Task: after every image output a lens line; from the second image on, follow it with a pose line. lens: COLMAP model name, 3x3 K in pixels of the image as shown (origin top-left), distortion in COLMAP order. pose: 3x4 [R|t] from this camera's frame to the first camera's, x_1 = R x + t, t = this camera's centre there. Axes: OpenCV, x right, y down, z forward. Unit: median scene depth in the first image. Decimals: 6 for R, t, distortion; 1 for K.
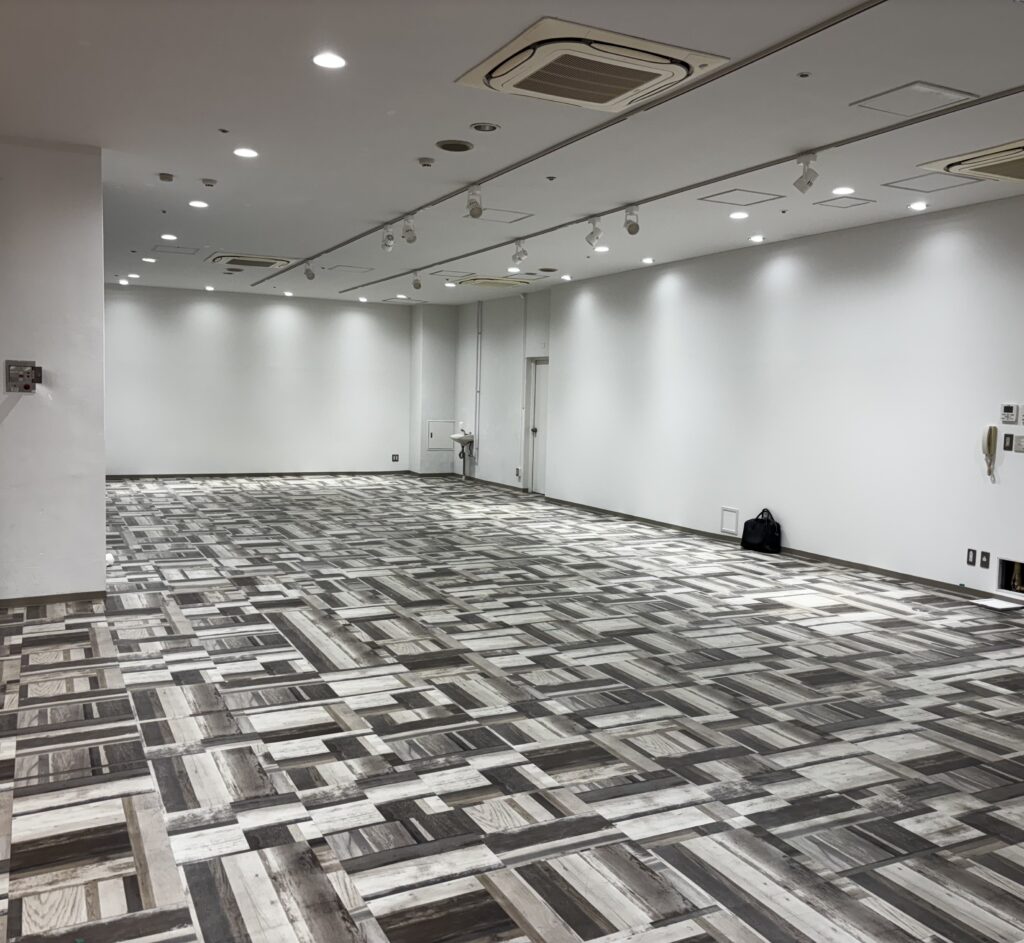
lens RADIAL K [[954.9, 0, 504.1], [0, 954.9, 451.1], [0, 0, 1]] dist [0.013721, 0.000000]
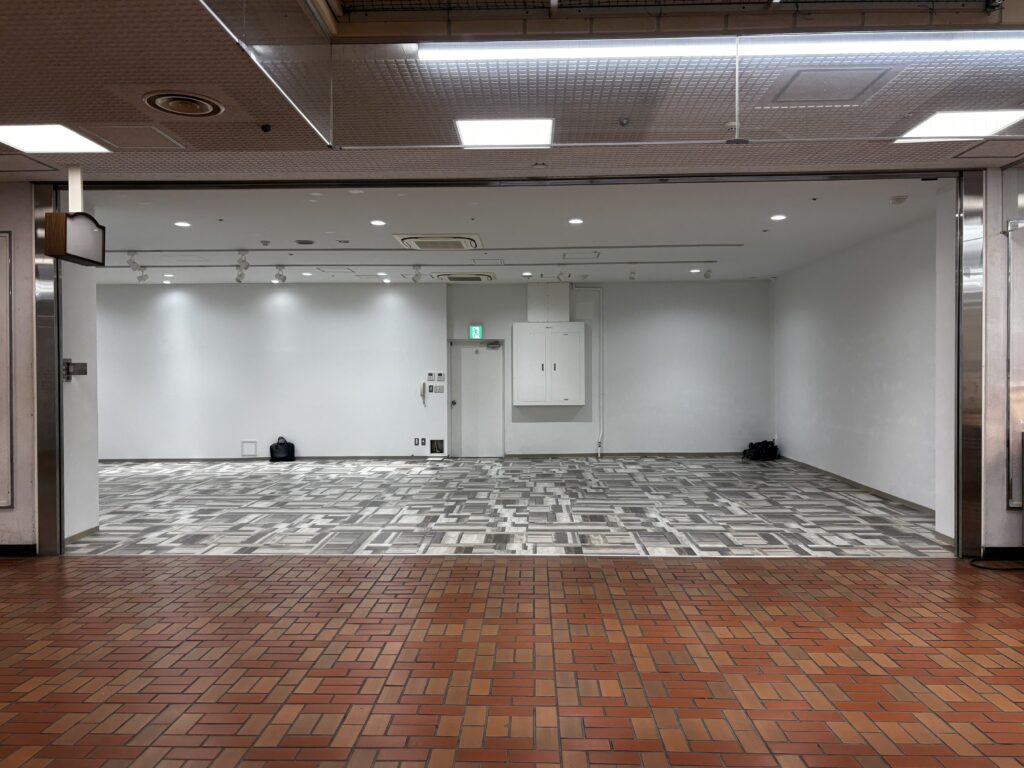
lens RADIAL K [[772.8, 0, 505.7], [0, 772.8, 385.3], [0, 0, 1]] dist [0.016939, -0.014539]
pose [[0.484676, -0.044391, 0.873566, -1.752931], [0.072202, 0.997333, 0.010621, -0.042691], [-0.871709, 0.057925, 0.486589, -0.102366]]
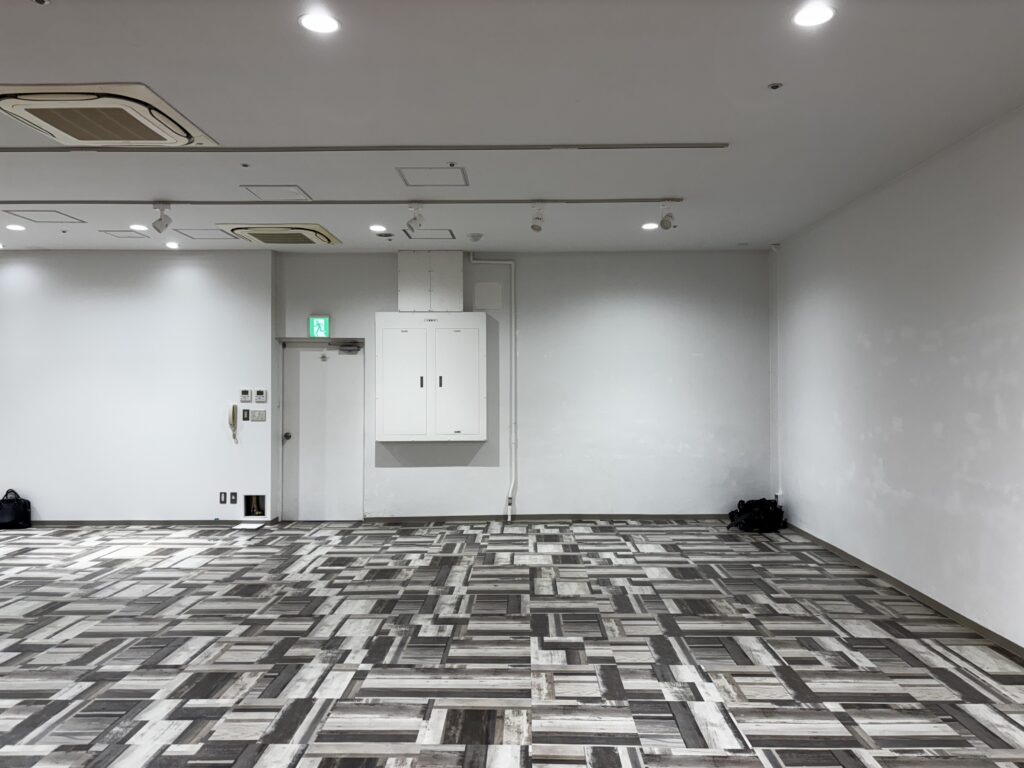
lens RADIAL K [[772.8, 0, 520.5], [0, 772.8, 384.3], [0, 0, 1]] dist [0.016939, -0.014539]
pose [[0.455160, -0.024456, 0.890074, -0.588156], [0.068986, 0.997587, -0.007868, -0.030926], [-0.887733, 0.064984, 0.455748, 0.143784]]
